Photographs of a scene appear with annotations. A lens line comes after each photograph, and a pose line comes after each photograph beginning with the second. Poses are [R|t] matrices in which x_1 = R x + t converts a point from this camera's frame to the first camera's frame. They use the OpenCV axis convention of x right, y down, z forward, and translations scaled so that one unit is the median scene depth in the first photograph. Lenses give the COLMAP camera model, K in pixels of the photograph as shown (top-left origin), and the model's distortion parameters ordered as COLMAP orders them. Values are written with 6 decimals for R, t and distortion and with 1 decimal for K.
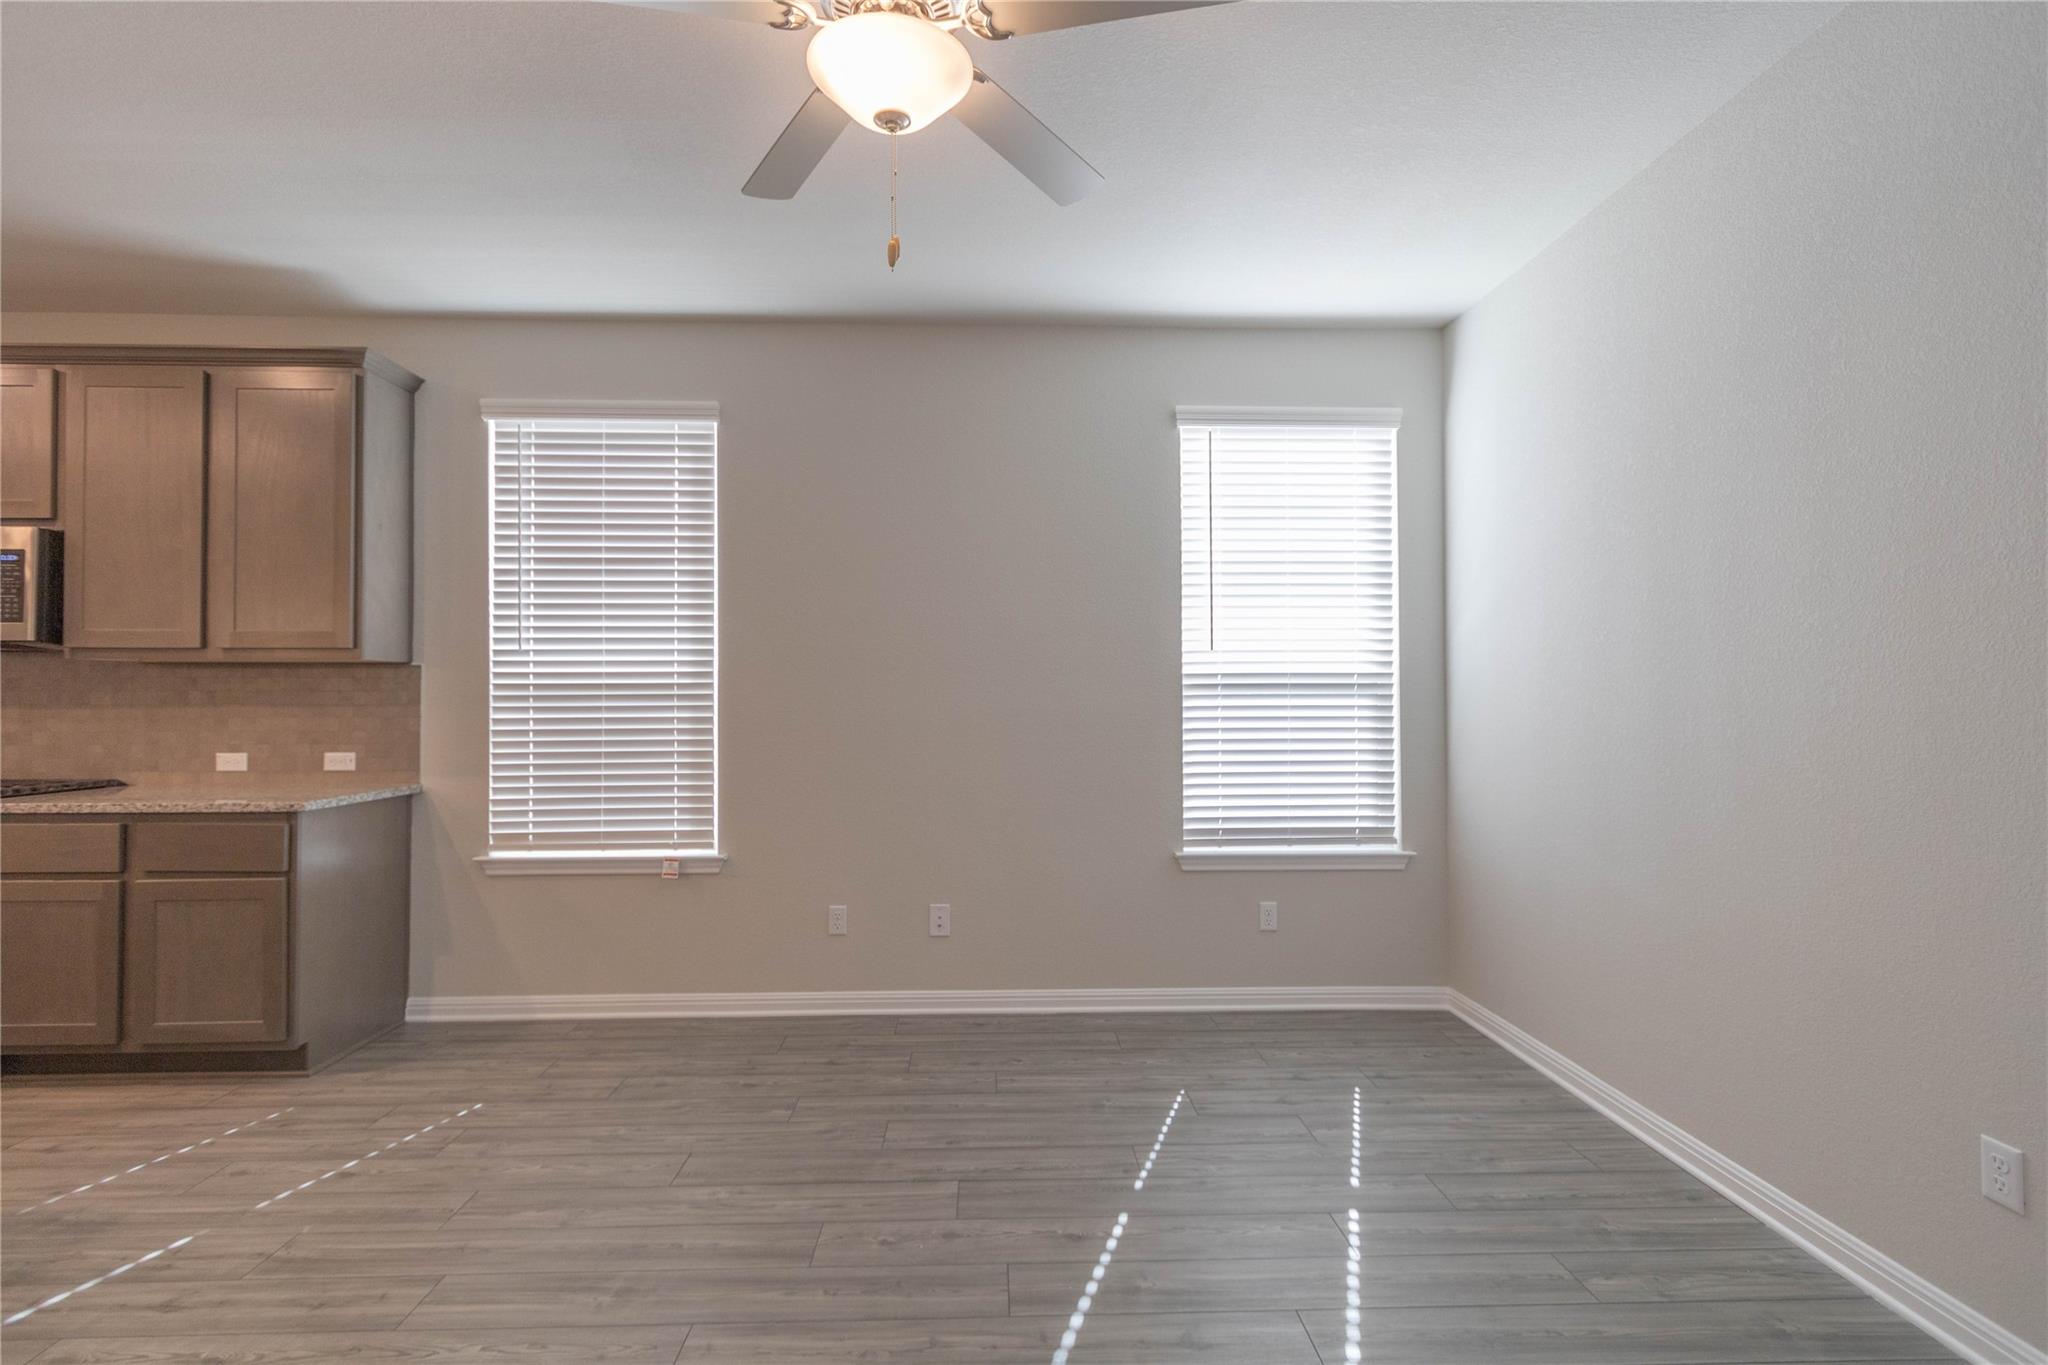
lens RADIAL K [[962.1, 0, 1010.7], [0, 962.1, 673.5], [0, 0, 1]] dist [0.008921, -0.002789]
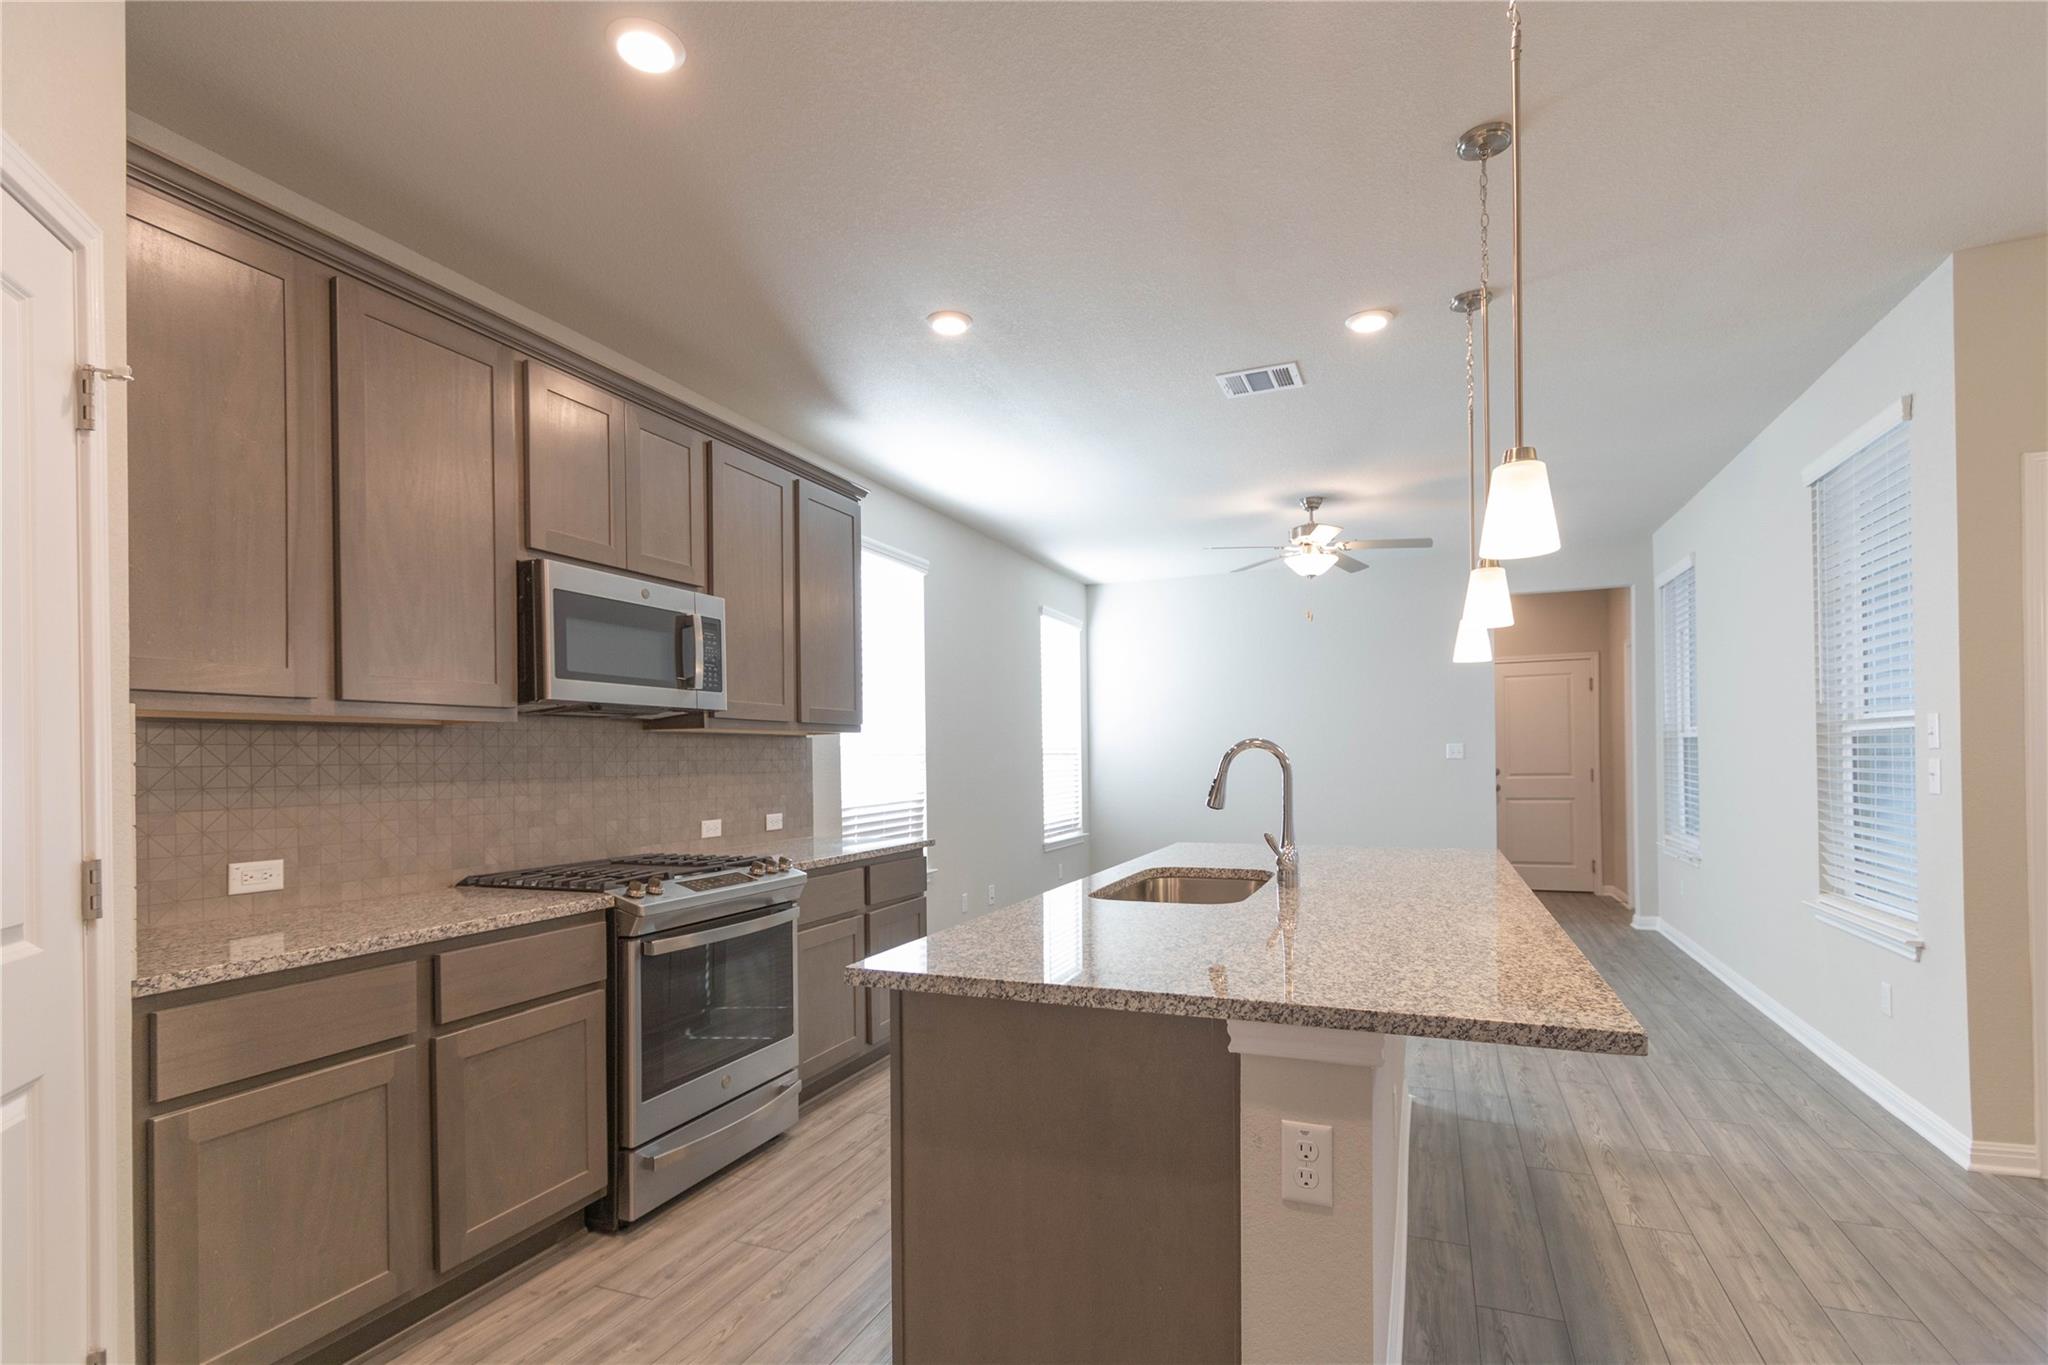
lens RADIAL K [[962.1, 0, 1004.6], [0, 962.1, 758.8], [0, 0, 1]] dist [0.008921, -0.002789]
pose [[0.417488, -0.004789, 0.908670, -1.612689], [-0.003890, 0.999968, 0.007057, 0.007566], [-0.908674, -0.006481, 0.417455, 0.276331]]
